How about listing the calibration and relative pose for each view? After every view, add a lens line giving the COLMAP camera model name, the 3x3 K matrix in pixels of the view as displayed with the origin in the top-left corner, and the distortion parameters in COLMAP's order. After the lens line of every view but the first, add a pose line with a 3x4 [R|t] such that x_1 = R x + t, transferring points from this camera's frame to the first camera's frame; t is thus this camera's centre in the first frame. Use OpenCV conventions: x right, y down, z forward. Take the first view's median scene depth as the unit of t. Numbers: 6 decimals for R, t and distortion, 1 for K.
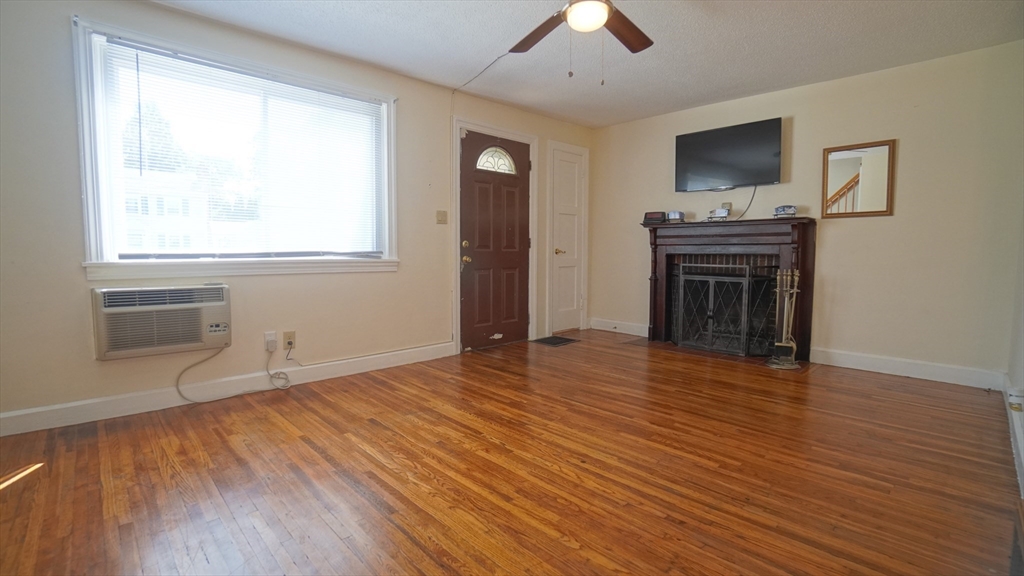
lens RADIAL K [[460.3, 0, 495.3], [0, 460.3, 287.0], [0, 0, 1]] dist [-0.061789, 0.019223]
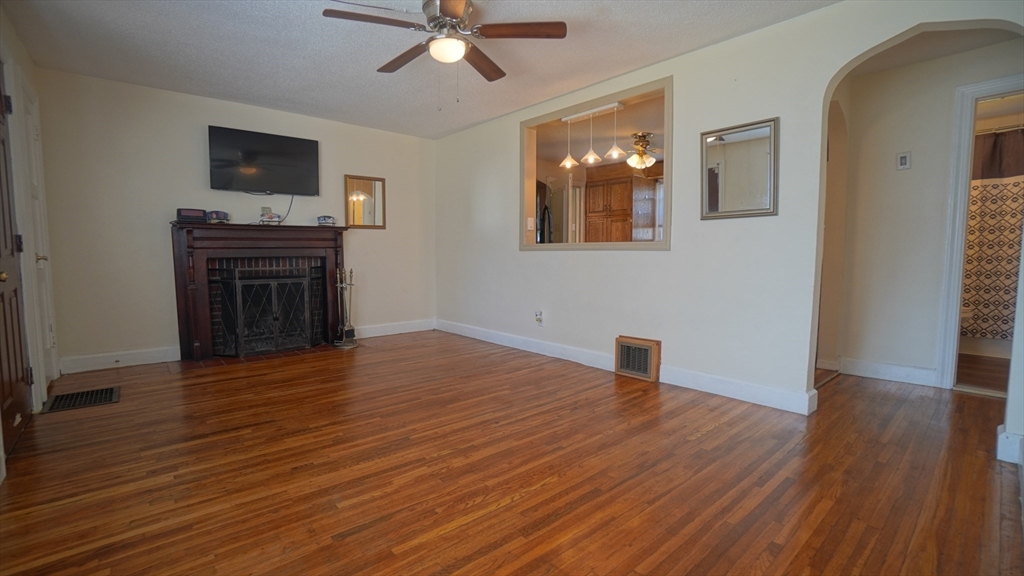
lens RADIAL K [[460.3, 0, 495.3], [0, 460.3, 287.0], [0, 0, 1]] dist [-0.061789, 0.019223]
pose [[0.037368, -0.078089, 0.996246, -0.693365], [0.080625, 0.993928, 0.074883, -0.056007], [-0.996044, 0.077524, 0.043437, 0.614120]]
